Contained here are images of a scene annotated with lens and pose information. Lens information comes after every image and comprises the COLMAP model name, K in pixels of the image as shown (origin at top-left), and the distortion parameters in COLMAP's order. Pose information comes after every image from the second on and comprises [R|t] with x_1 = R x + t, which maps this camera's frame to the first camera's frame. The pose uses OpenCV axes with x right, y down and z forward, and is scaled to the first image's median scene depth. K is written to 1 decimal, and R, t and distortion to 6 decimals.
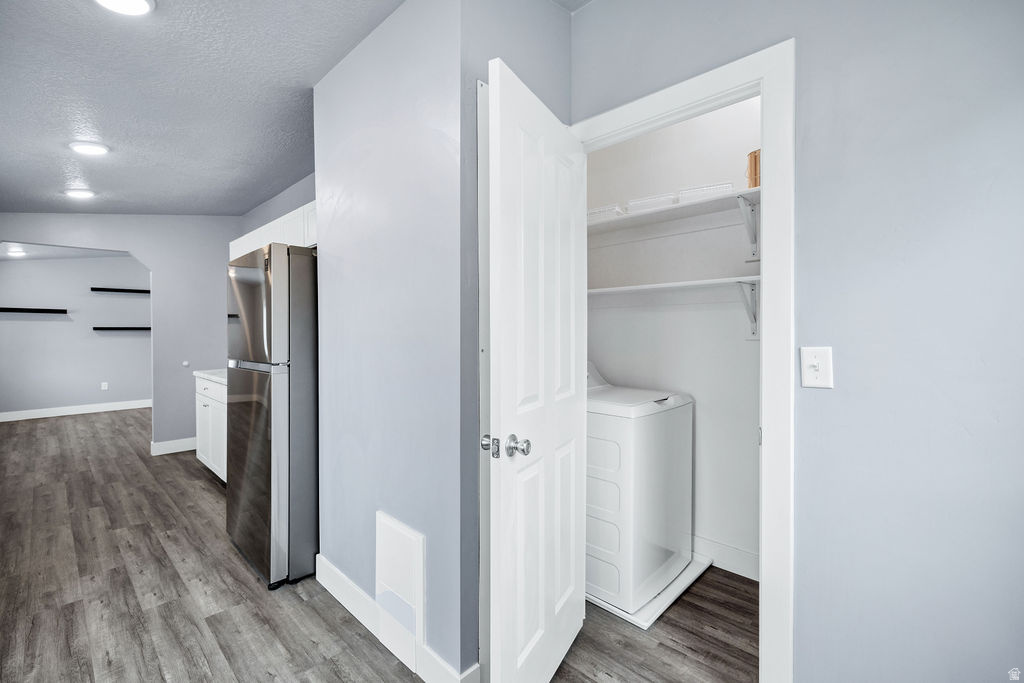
lens RADIAL K [[431.4, 0, 500.2], [0, 431.4, 333.3], [0, 0, 1]] dist [0.000232, -0.000363]
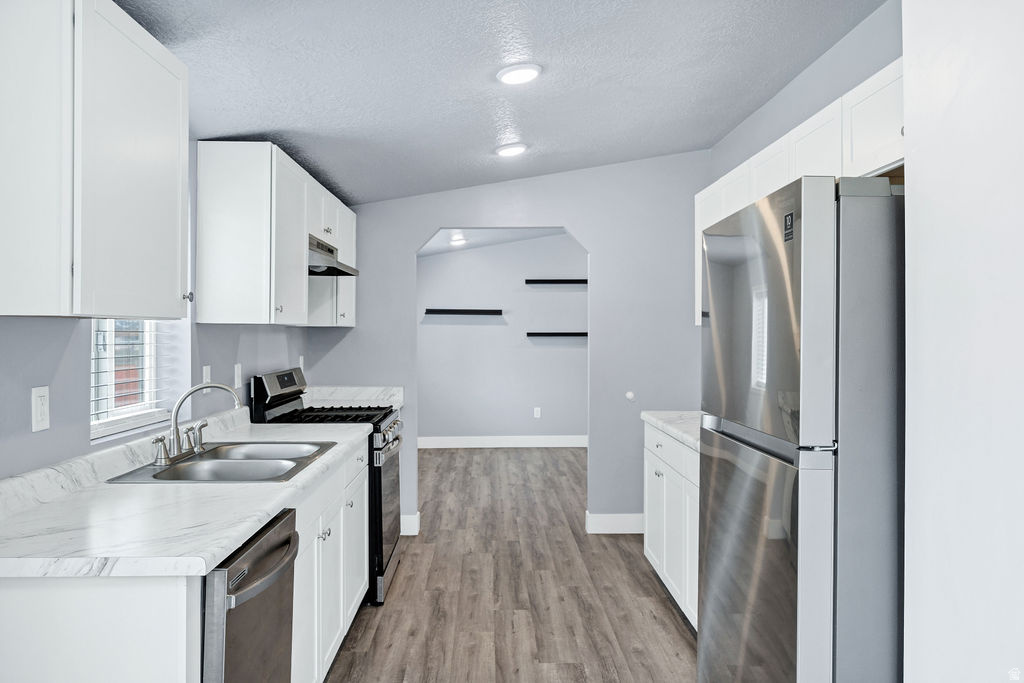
lens RADIAL K [[767.5, 0, 512.0], [0, 767.5, 341.5], [0, 0, 1]] dist [0.003992, 0.000986]
pose [[0.712332, 0.012174, -0.701737, -0.089613], [-0.011046, 0.999920, 0.006134, -0.019426], [0.701756, 0.003382, 0.712409, 0.107331]]
